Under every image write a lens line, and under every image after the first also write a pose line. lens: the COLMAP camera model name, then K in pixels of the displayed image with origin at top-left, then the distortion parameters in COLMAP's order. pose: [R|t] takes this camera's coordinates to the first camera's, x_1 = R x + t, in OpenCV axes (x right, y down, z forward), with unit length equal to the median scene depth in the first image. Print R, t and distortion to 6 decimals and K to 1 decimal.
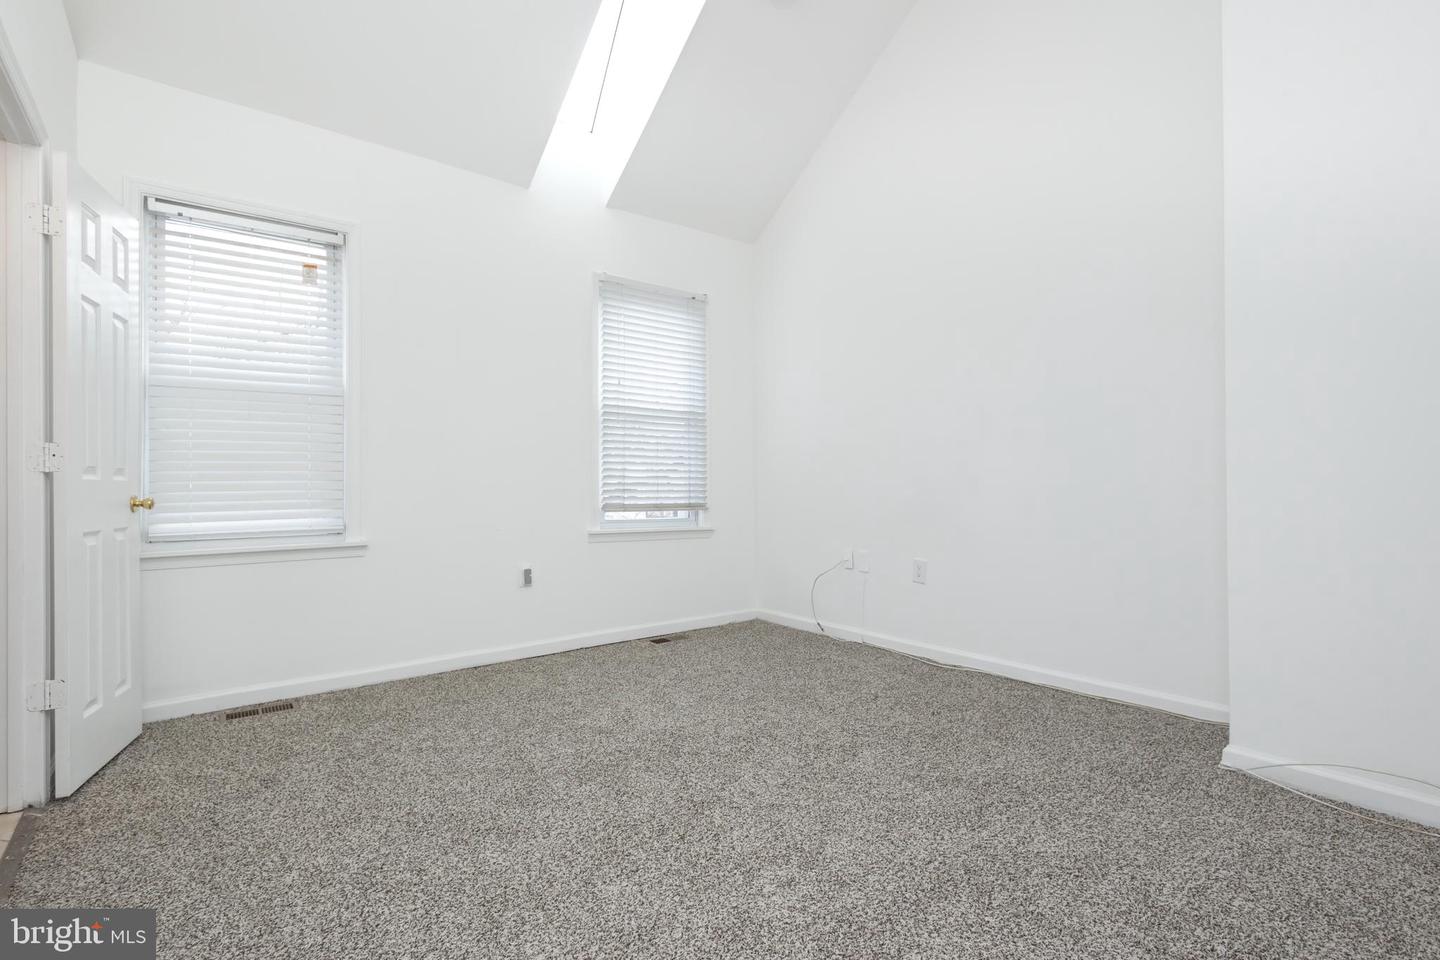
lens RADIAL K [[661.6, 0, 719.5], [0, 661.6, 487.7], [0, 0, 1]] dist [0.004059, 0.000303]
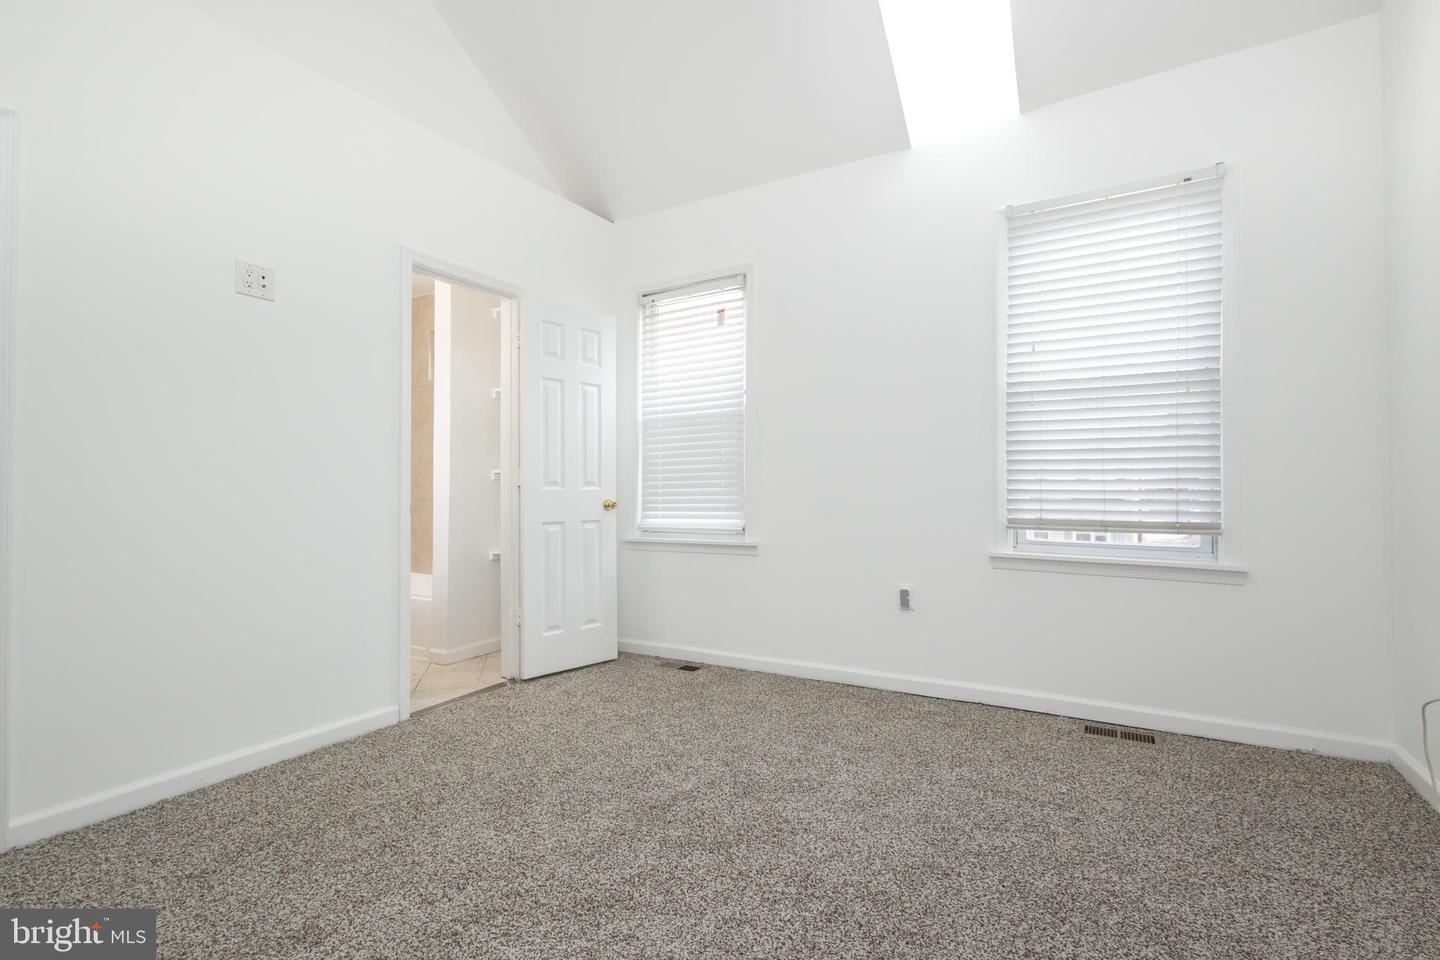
lens RADIAL K [[674.6, 0, 716.9], [0, 674.6, 477.5], [0, 0, 1]] dist [0.015709, -0.004775]
pose [[0.373567, -0.008263, -0.927566, 0.437651], [0.004906, 0.999964, -0.006932, -0.018457], [0.927590, -0.001961, 0.373594, 0.445288]]
